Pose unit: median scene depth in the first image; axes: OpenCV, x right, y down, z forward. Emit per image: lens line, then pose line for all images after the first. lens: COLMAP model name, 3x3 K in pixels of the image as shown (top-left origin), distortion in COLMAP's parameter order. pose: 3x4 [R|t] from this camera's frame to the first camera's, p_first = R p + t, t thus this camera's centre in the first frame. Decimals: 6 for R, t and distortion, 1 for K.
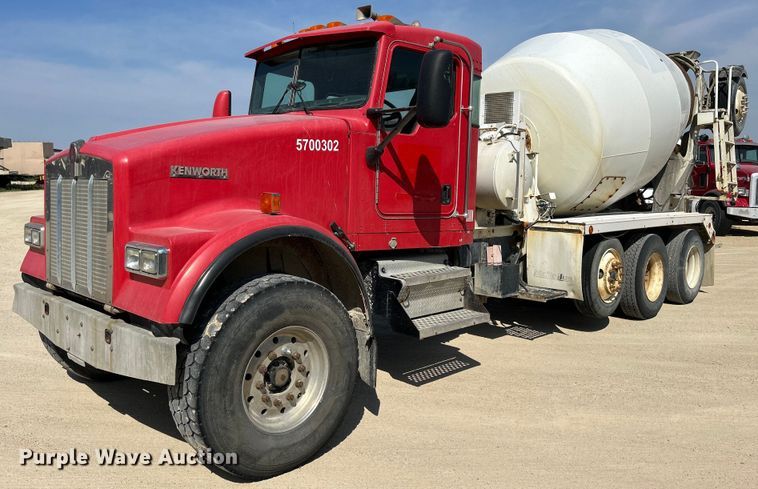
lens RADIAL K [[630.0, 0, 371.3], [0, 630.0, 220.0], [0, 0, 1]] dist [-0.033641, 0.012894]
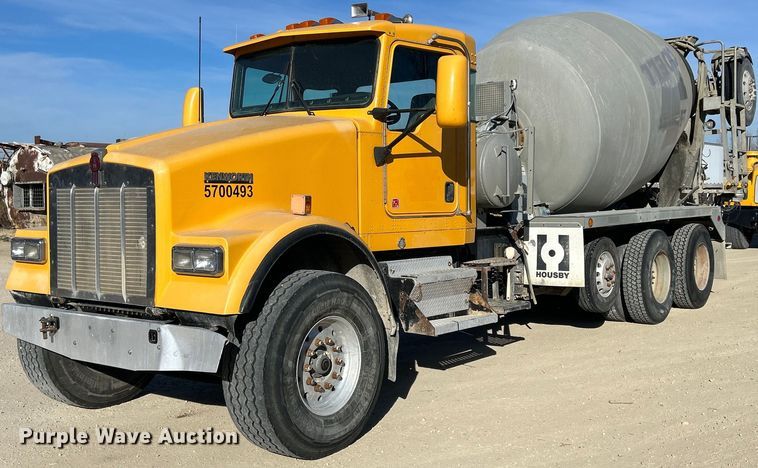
lens RADIAL K [[1007.8, 0, 383.5], [0, 1007.8, 232.9], [0, 0, 1]] dist [0.094902, 0.000000]
pose [[0.990162, -0.036104, 0.135190, -0.213013], [0.037920, 0.999222, -0.010881, 0.036930], [-0.134692, 0.015900, 0.990760, -0.593634]]
